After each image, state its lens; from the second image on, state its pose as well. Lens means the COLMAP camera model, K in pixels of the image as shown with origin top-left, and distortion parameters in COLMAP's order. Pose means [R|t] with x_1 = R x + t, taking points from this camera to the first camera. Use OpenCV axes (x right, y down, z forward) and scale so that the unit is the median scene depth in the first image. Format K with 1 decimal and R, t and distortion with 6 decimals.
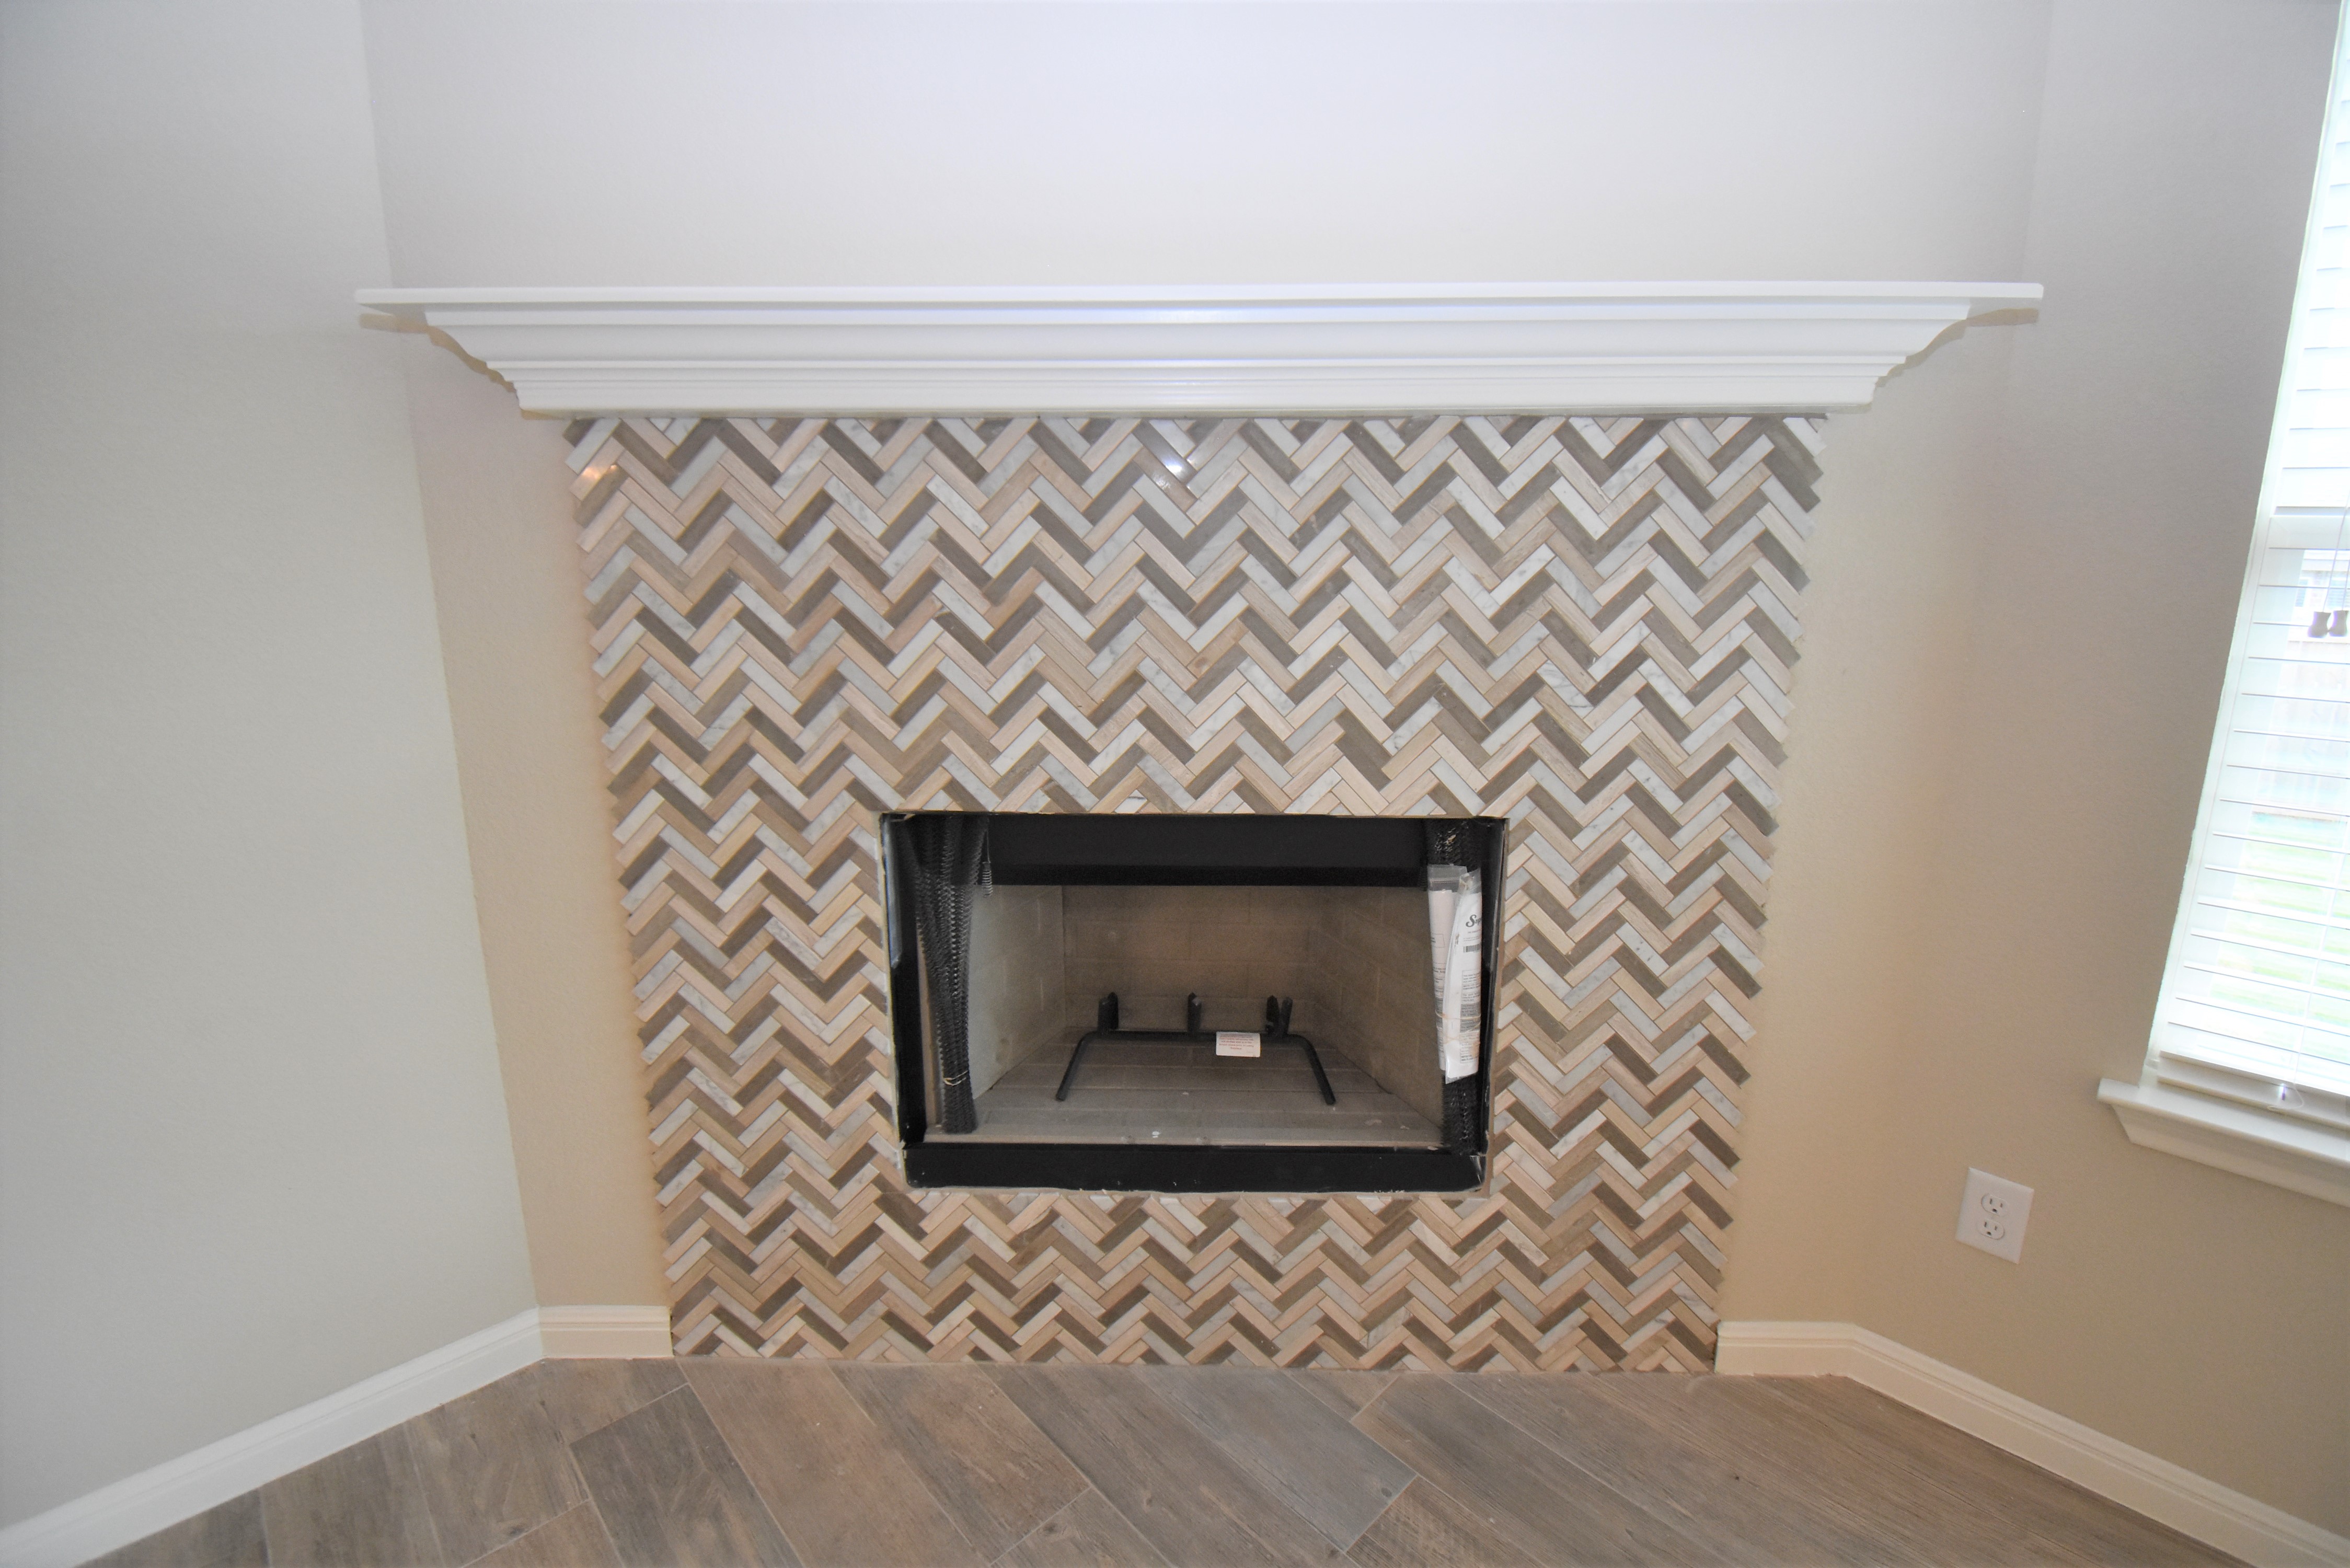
lens RADIAL K [[1032.4, 0, 1173.9], [0, 1032.4, 772.1], [0, 0, 1]] dist [0.023675, -0.025903]
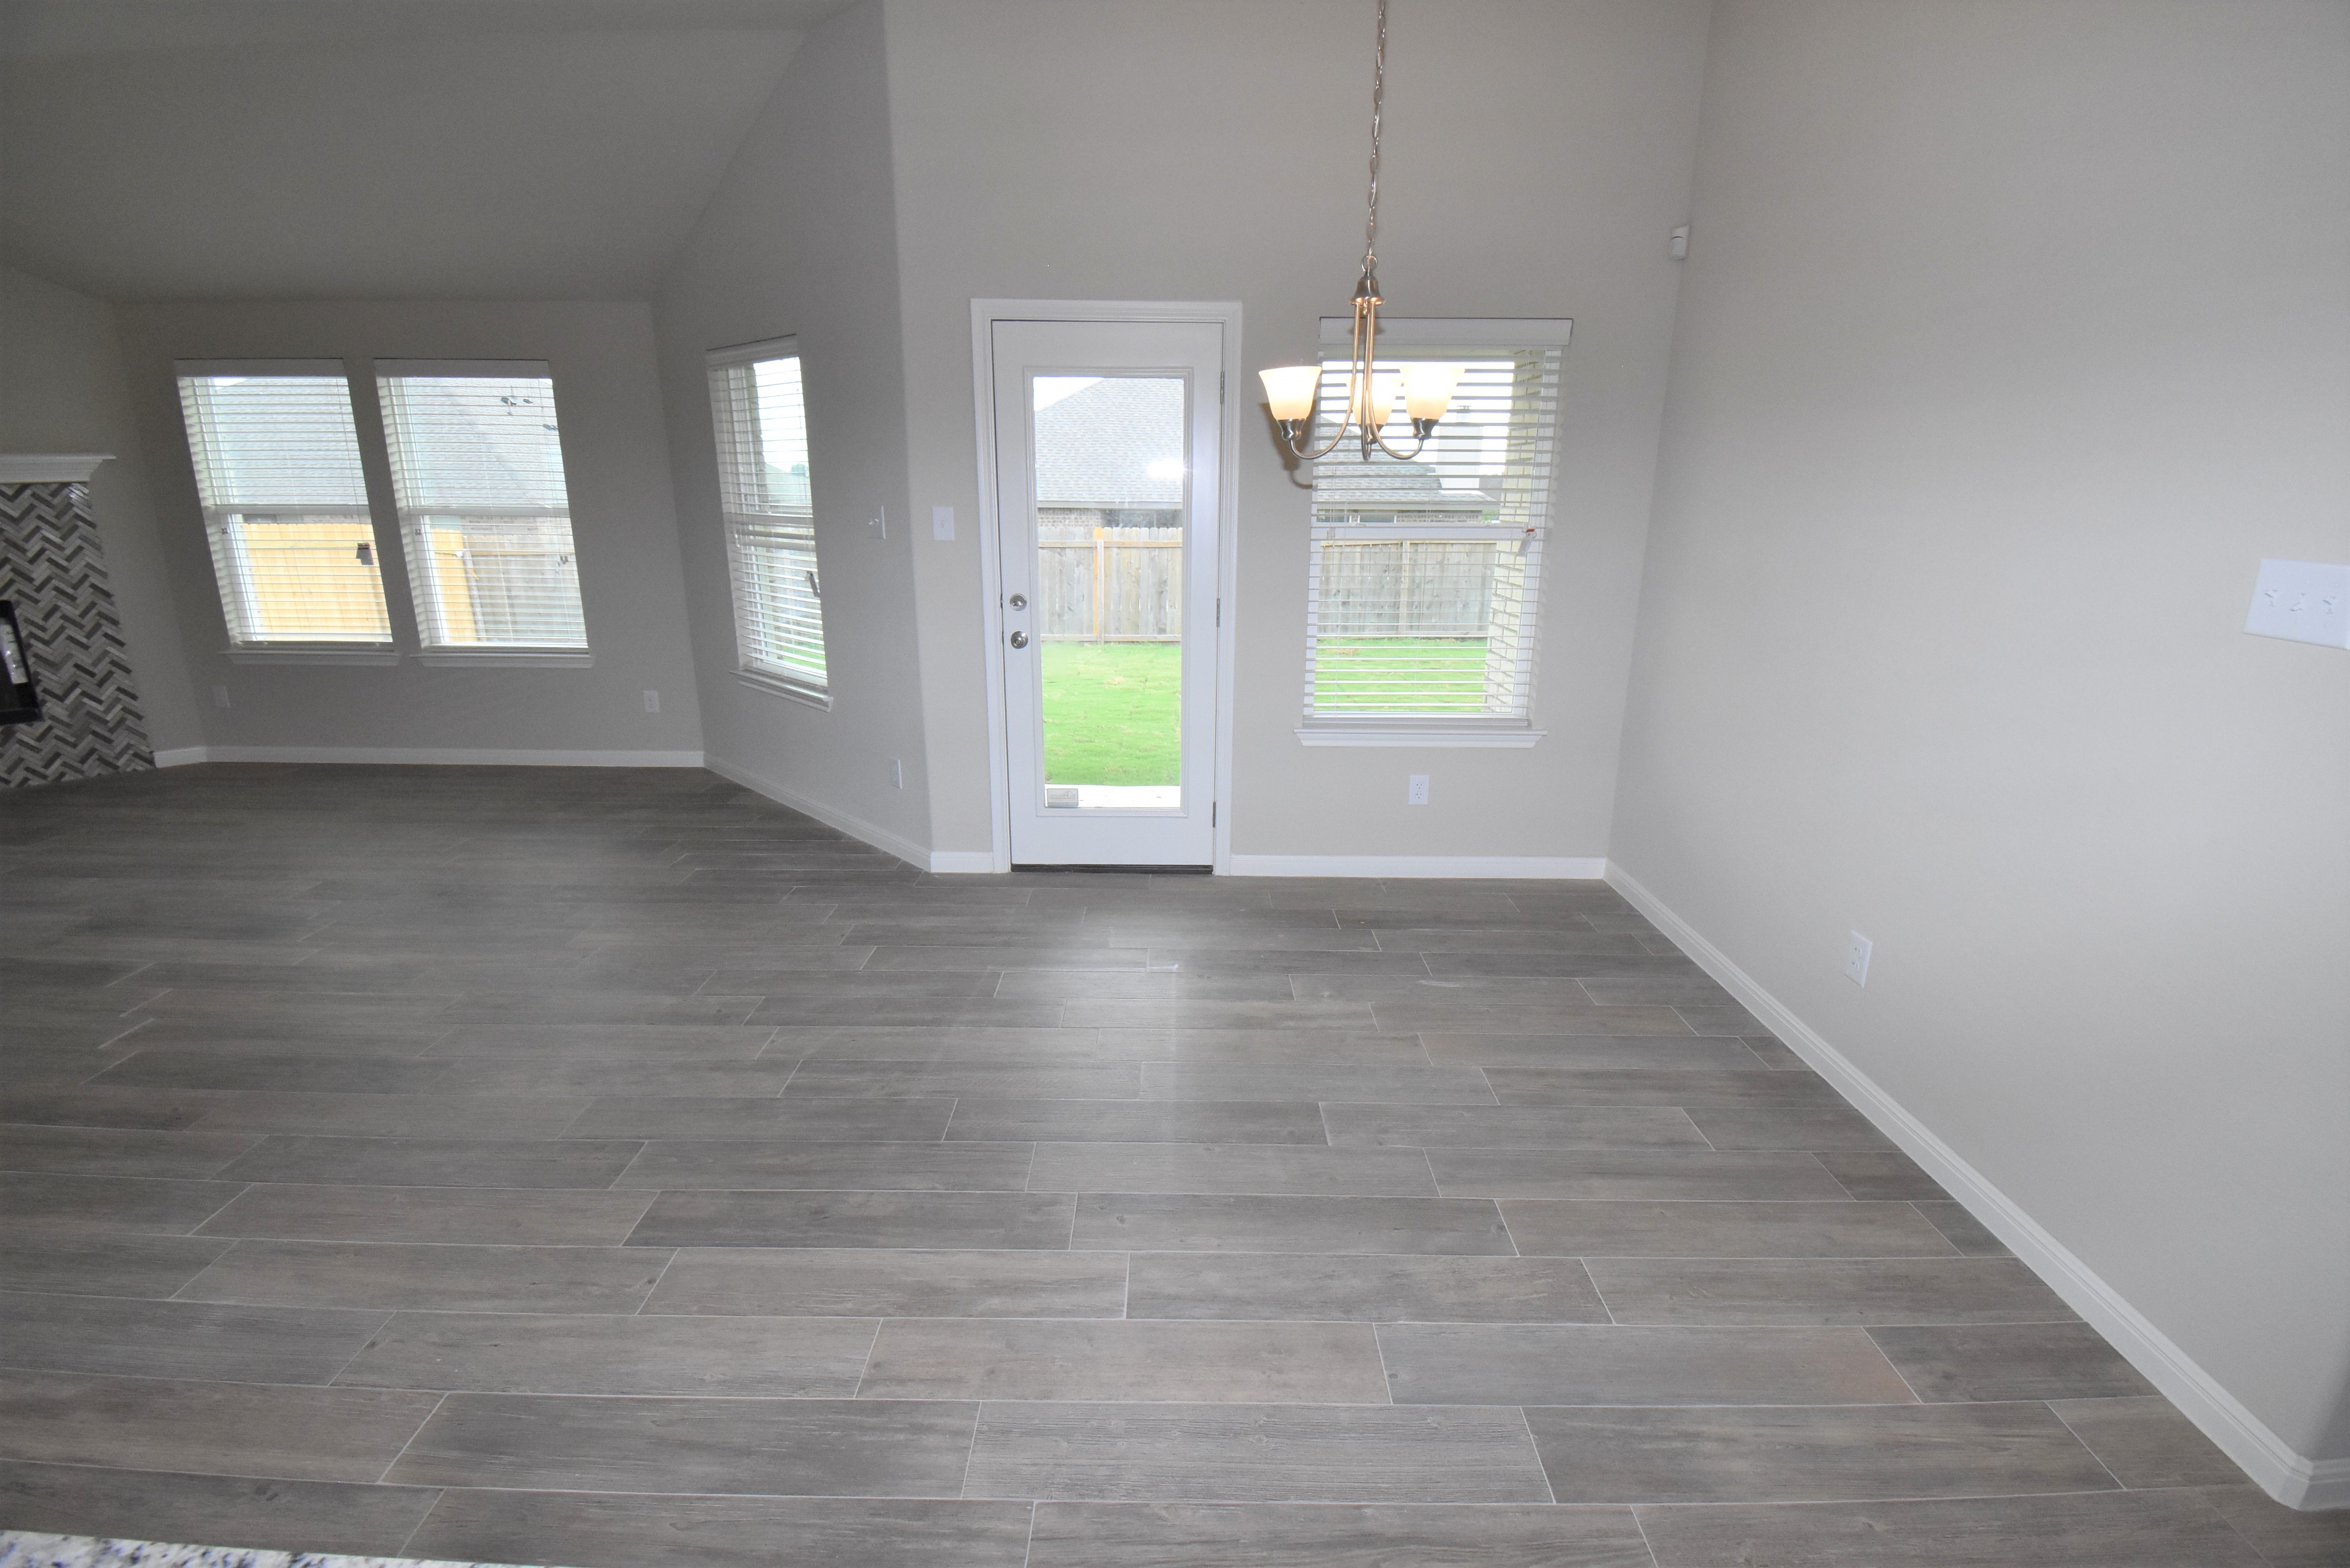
lens RADIAL K [[1032.4, 0, 1173.9], [0, 1032.4, 772.1], [0, 0, 1]] dist [0.023675, -0.025903]
pose [[0.696438, -0.185648, 0.693187, 0.545052], [0.146466, 0.982397, 0.115950, 0.749452], [-0.702511, 0.020776, 0.711370, -3.933551]]
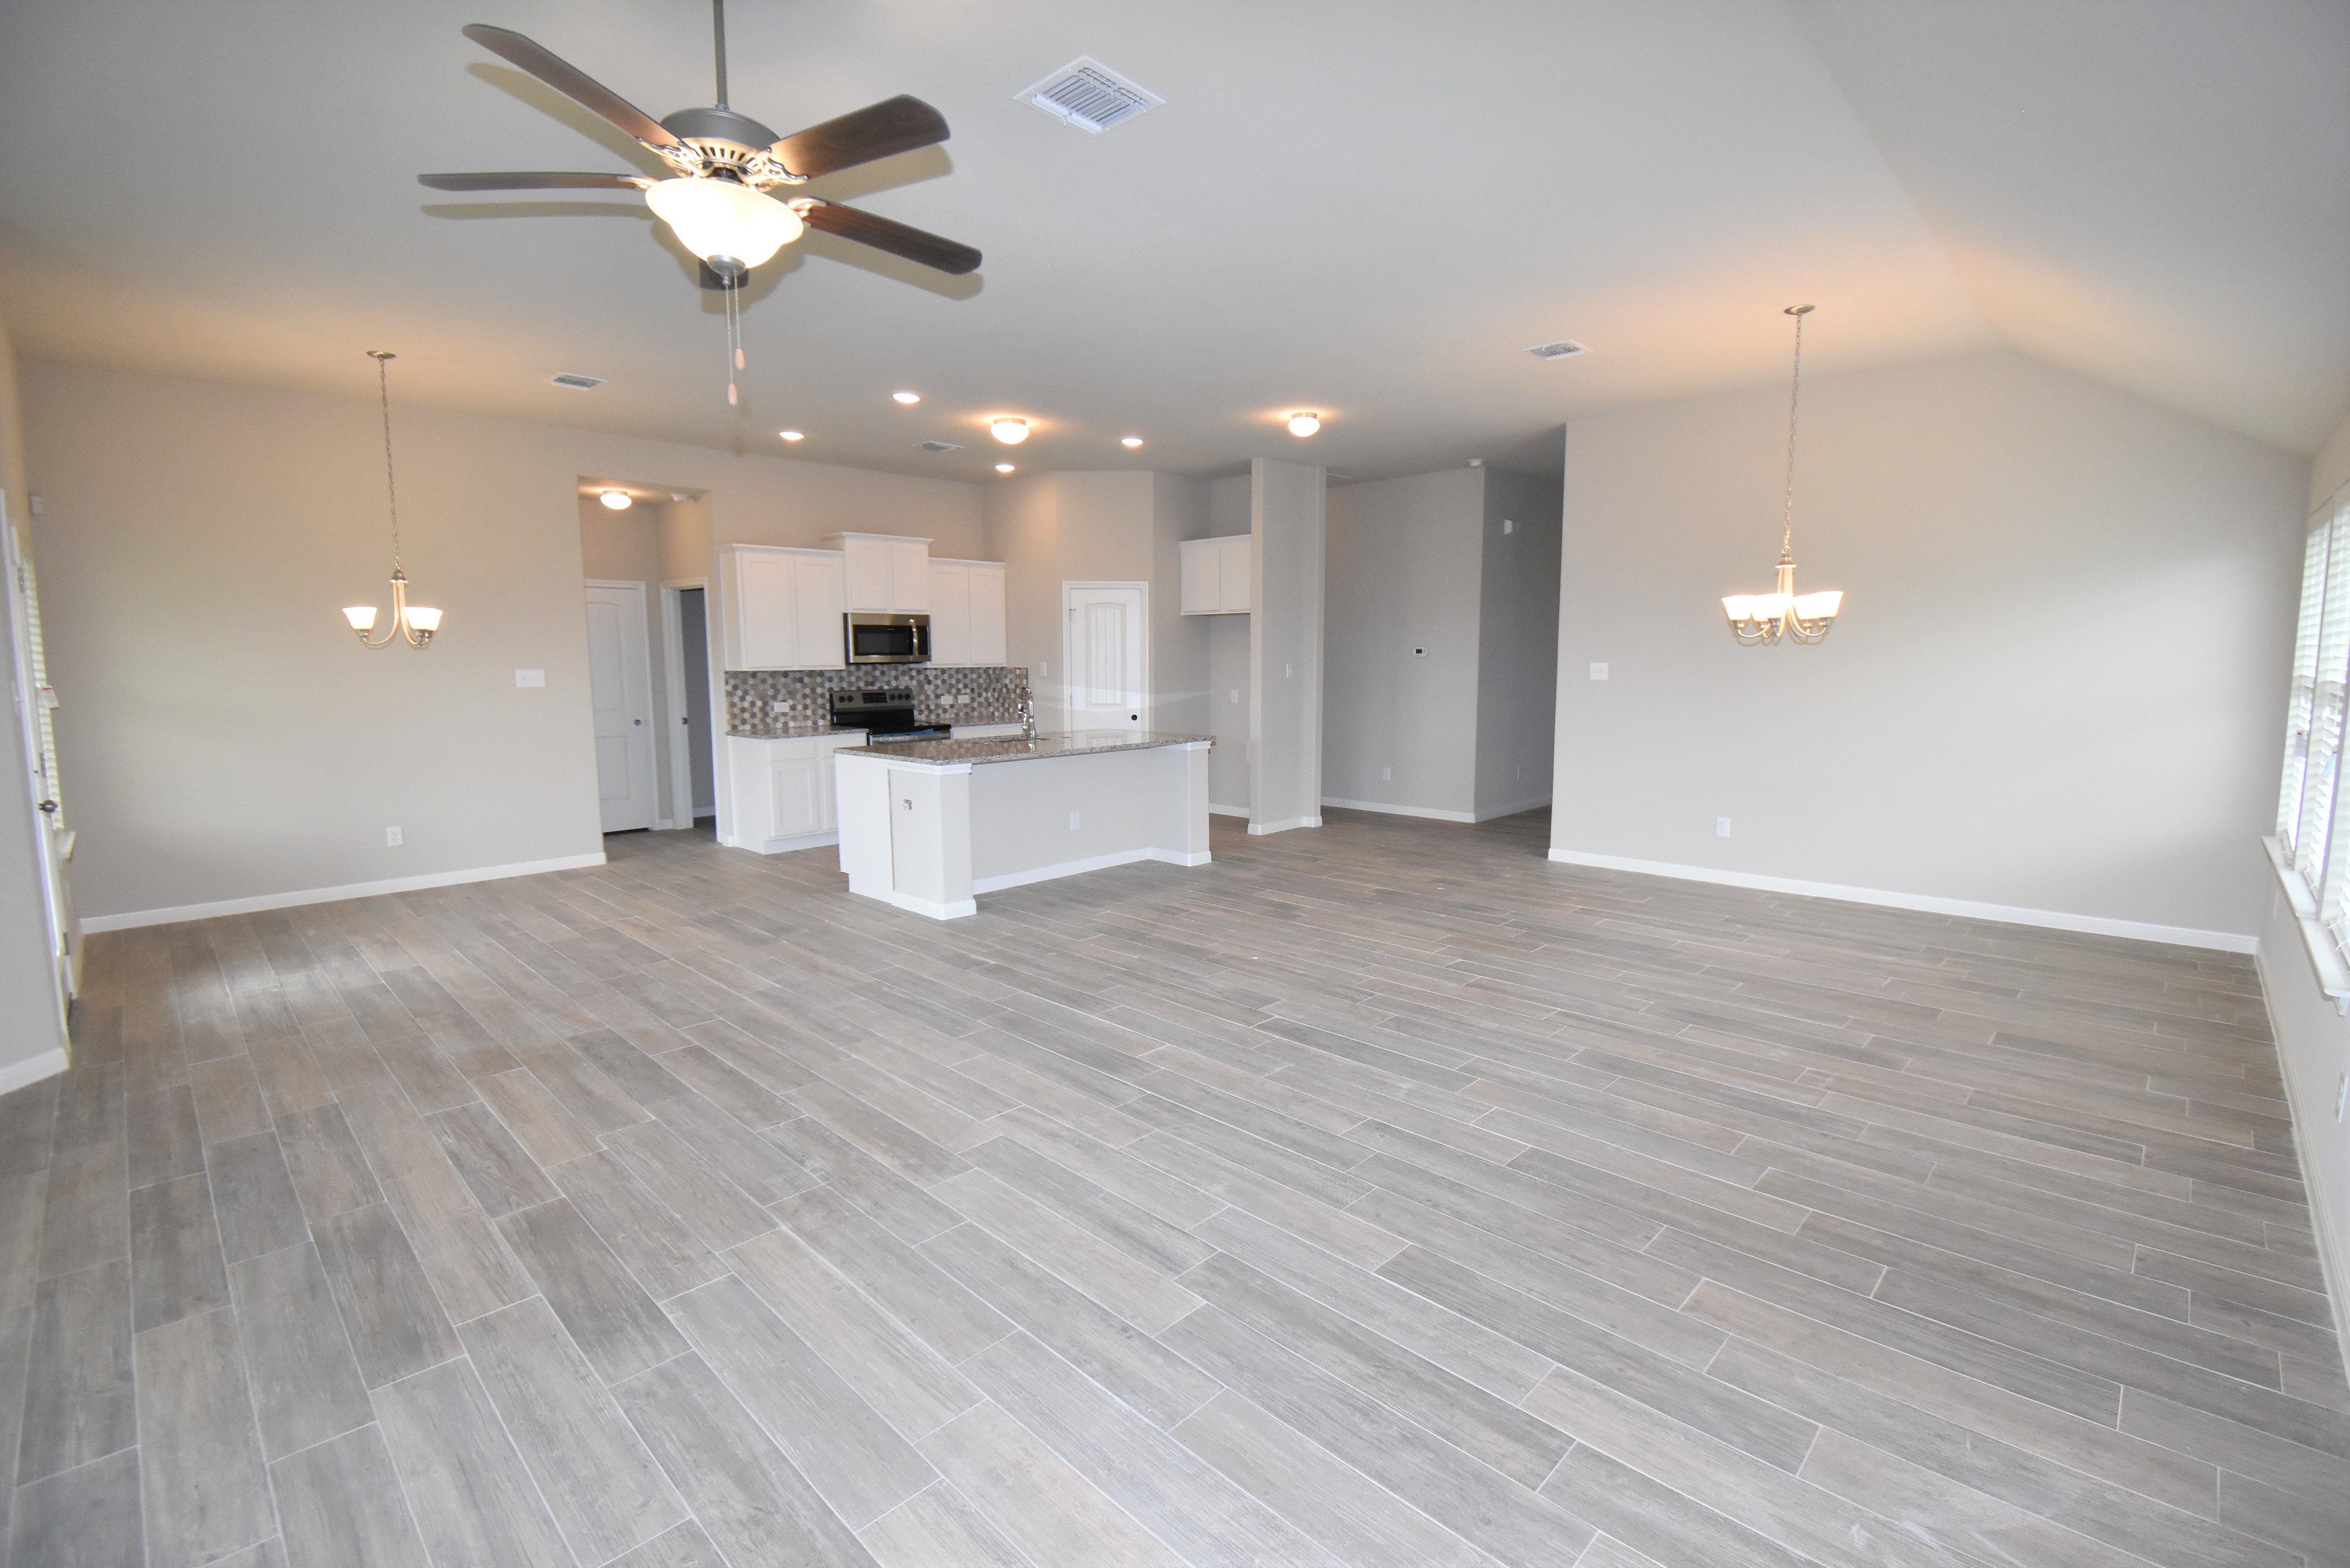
lens RADIAL K [[1045.4, 0, 1172.0], [0, 1045.4, 769.3], [0, 0, 1]] dist [0.026287, -0.032203]
pose [[-0.999504, 0.006610, -0.030786, -0.647333], [-0.003510, 0.948235, 0.317552, -0.247584], [0.031291, 0.317502, -0.947741, 0.625385]]
